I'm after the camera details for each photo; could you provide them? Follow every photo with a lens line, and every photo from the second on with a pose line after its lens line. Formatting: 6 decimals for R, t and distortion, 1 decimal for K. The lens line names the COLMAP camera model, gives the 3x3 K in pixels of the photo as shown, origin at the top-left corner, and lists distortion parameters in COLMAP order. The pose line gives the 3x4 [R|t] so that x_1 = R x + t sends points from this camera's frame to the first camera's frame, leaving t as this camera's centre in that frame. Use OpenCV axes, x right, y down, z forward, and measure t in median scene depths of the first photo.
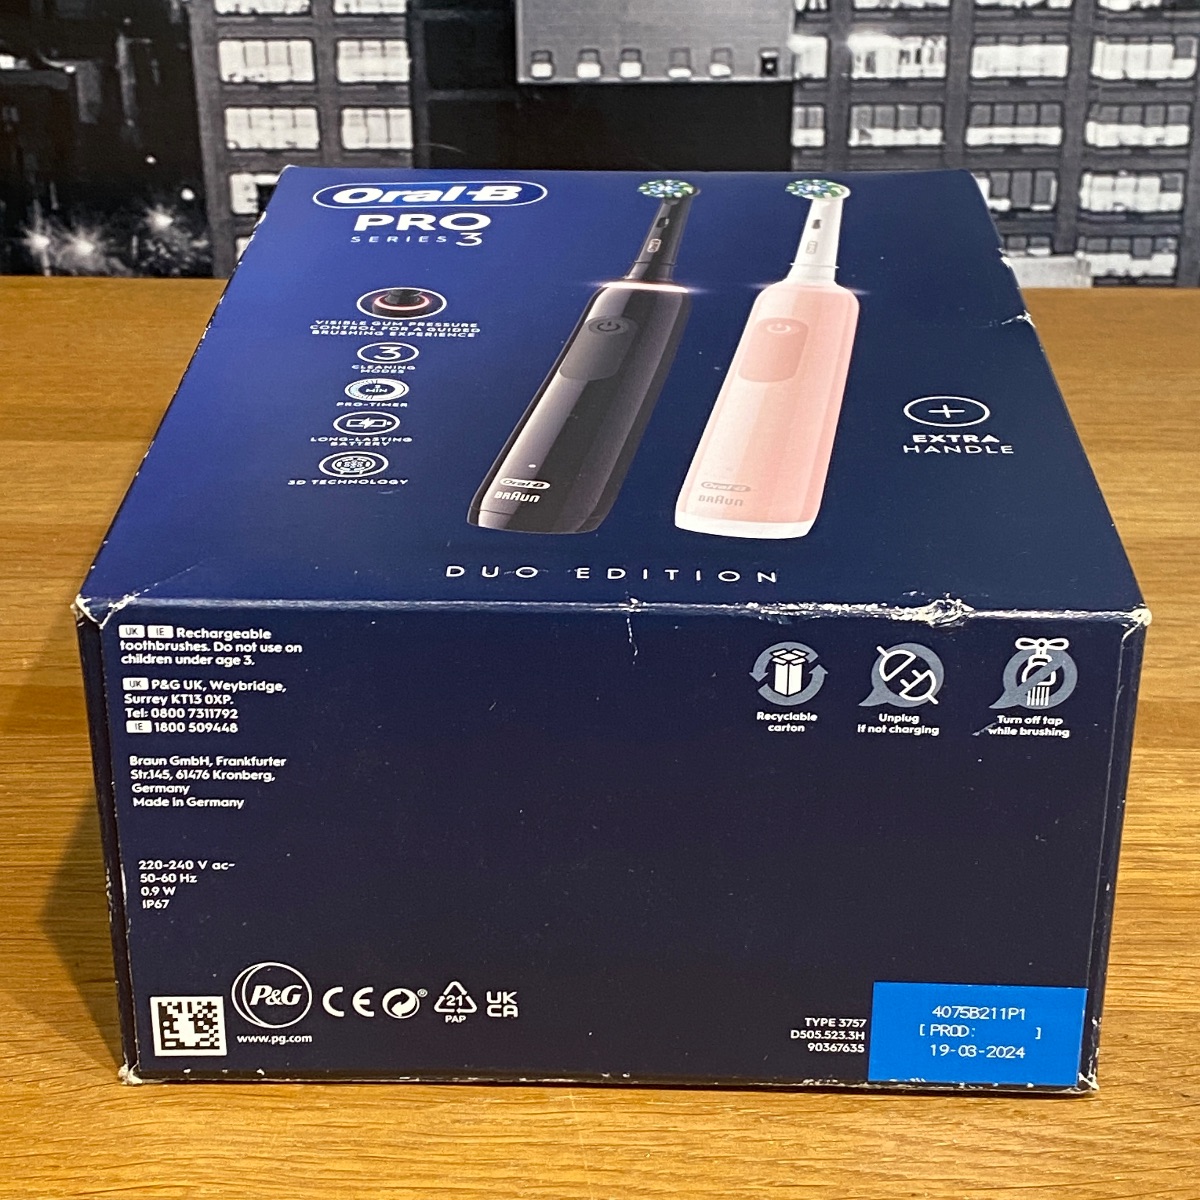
lens RADIAL K [[2454.6, 0, 584.1], [0, 2454.6, 577.7], [0, 0, 1]] dist [0.124211, 0.000000]
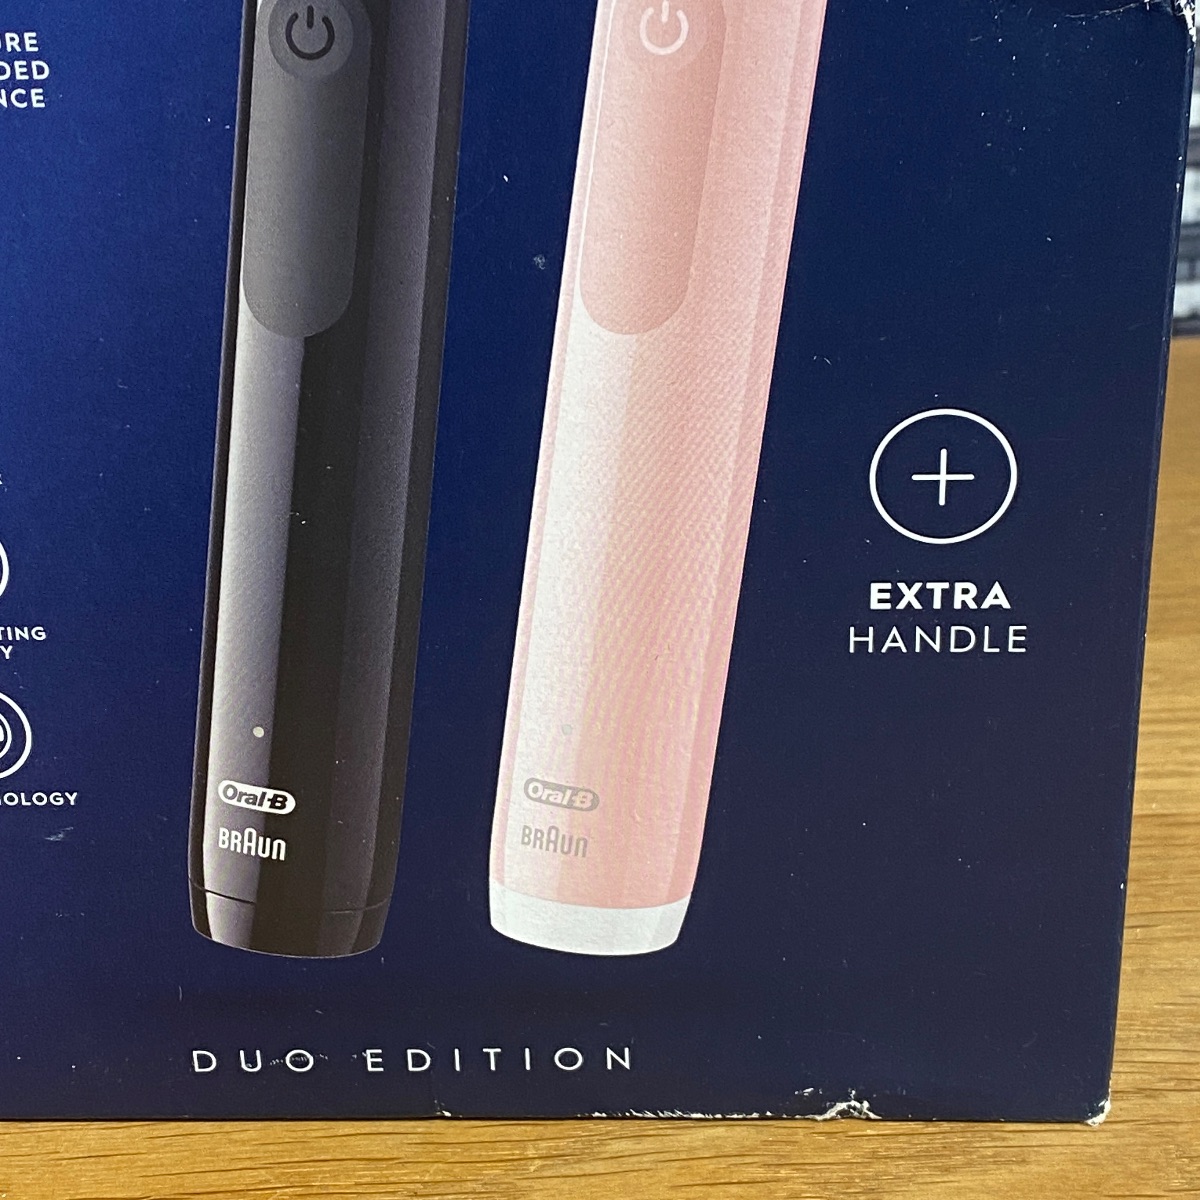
lens RADIAL K [[2454.6, 0, 613.7], [0, 2454.6, 596.3], [0, 0, 1]] dist [0.124211, 0.000000]
pose [[0.997822, -0.052104, 0.040457, 0.020988], [0.051792, 0.998620, 0.008736, -0.059822], [-0.040856, -0.006621, 0.999143, 0.326563]]
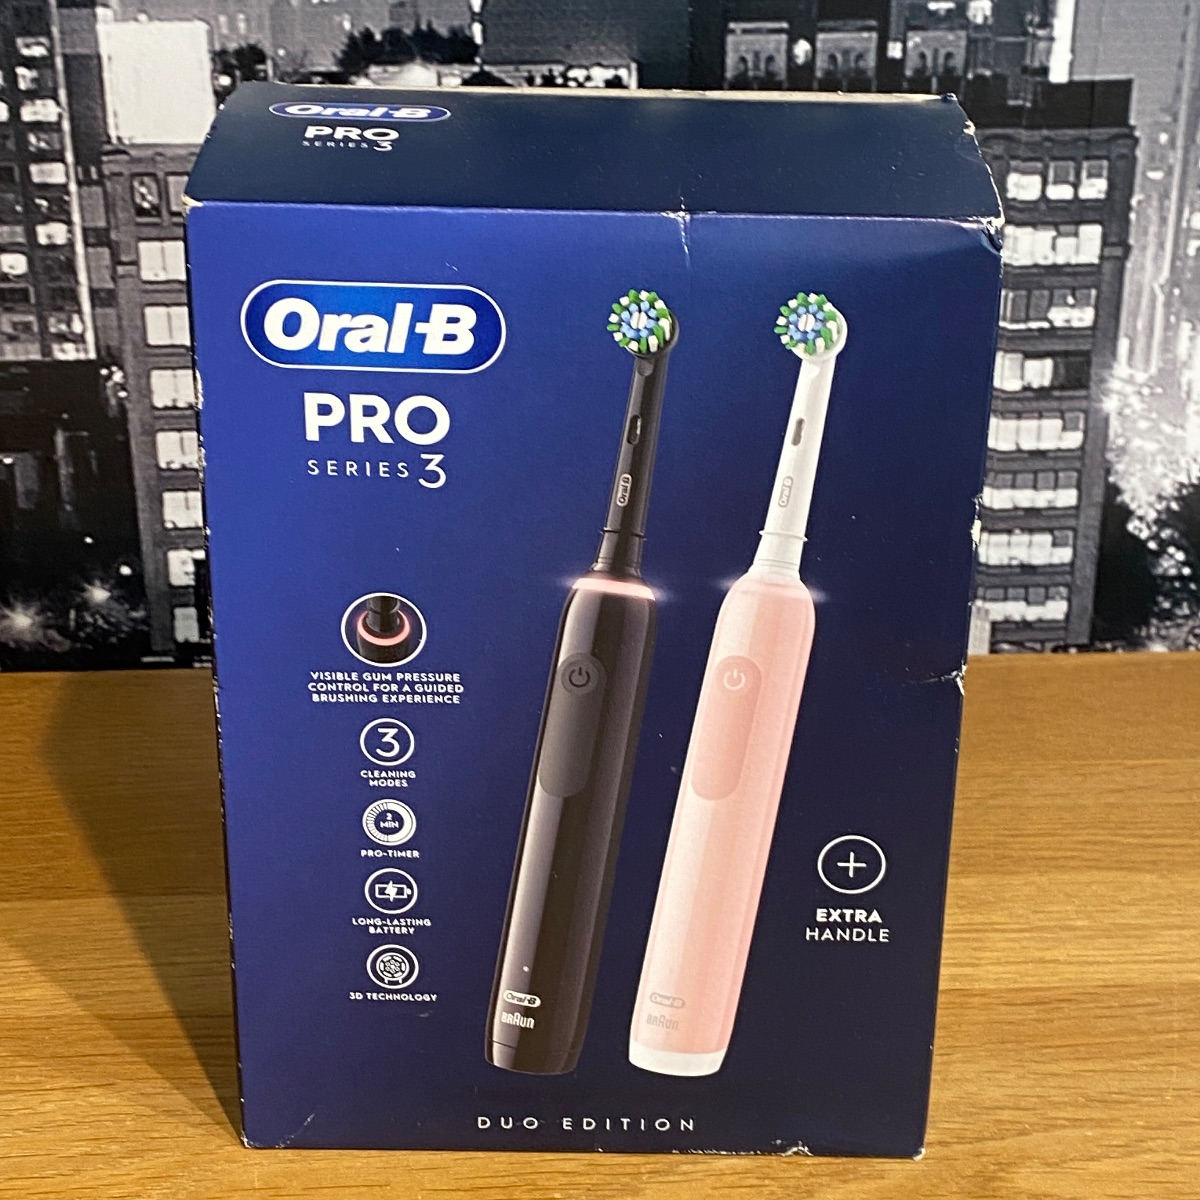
lens RADIAL K [[2454.6, 0, 612.9], [0, 2454.6, 576.5], [0, 0, 1]] dist [0.124211, 0.000000]
pose [[0.996005, -0.028960, 0.084477, -0.045788], [0.028264, 0.999556, 0.009425, -0.158888], [-0.084712, -0.007000, 0.996381, -0.040285]]
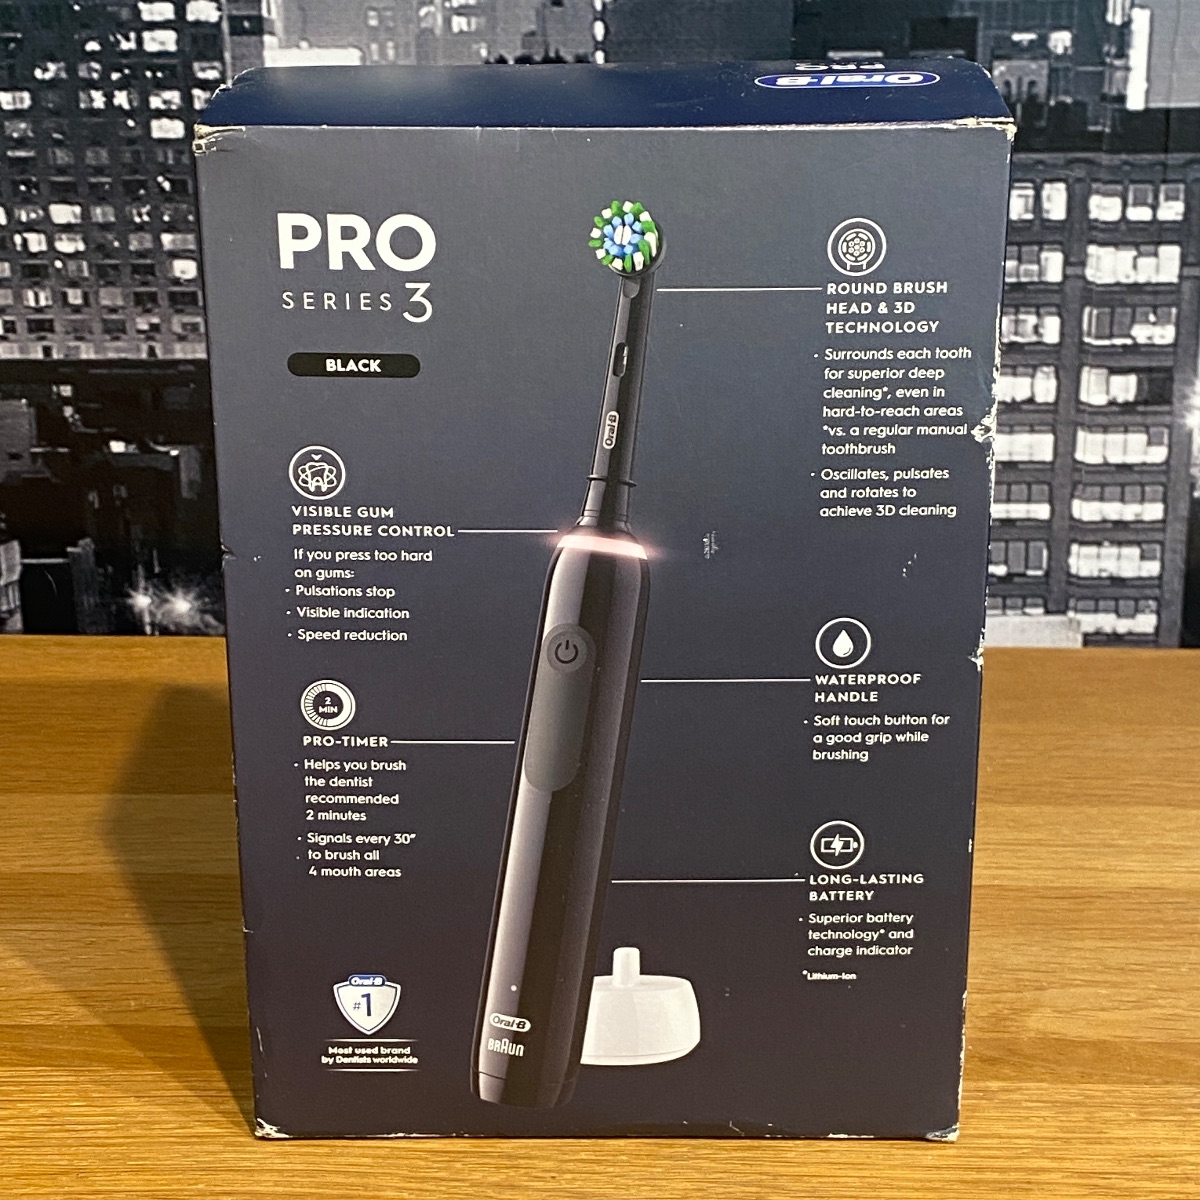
lens RADIAL K [[2454.6, 0, 628.3], [0, 2454.6, 591.5], [0, 0, 1]] dist [0.124211, 0.000000]
pose [[0.999971, 0.000954, -0.007495, 0.008849], [-0.001719, 0.994707, -0.102735, -0.026332], [0.007358, 0.102745, 0.994681, -0.112977]]
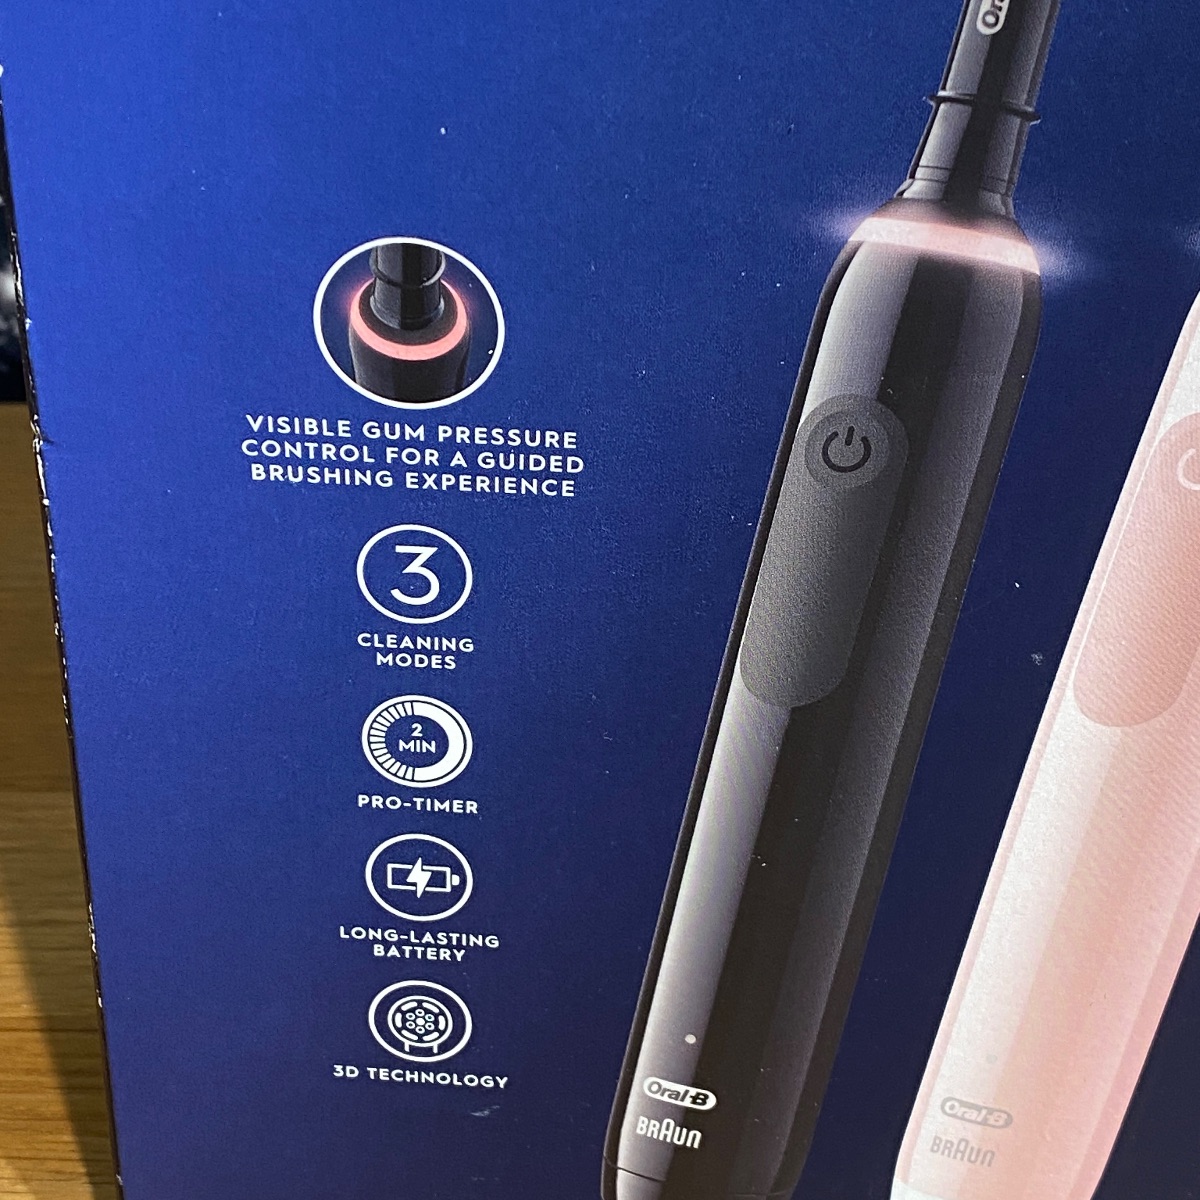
lens RADIAL K [[2467.0, 0, 602.4], [0, 2467.0, 619.1], [0, 0, 1]] dist [0.135771, 0.000000]
pose [[0.999233, 0.001918, 0.039104, -0.040345], [-0.006722, 0.992372, 0.123092, -0.141761], [-0.038570, -0.123261, 0.991624, 0.325779]]
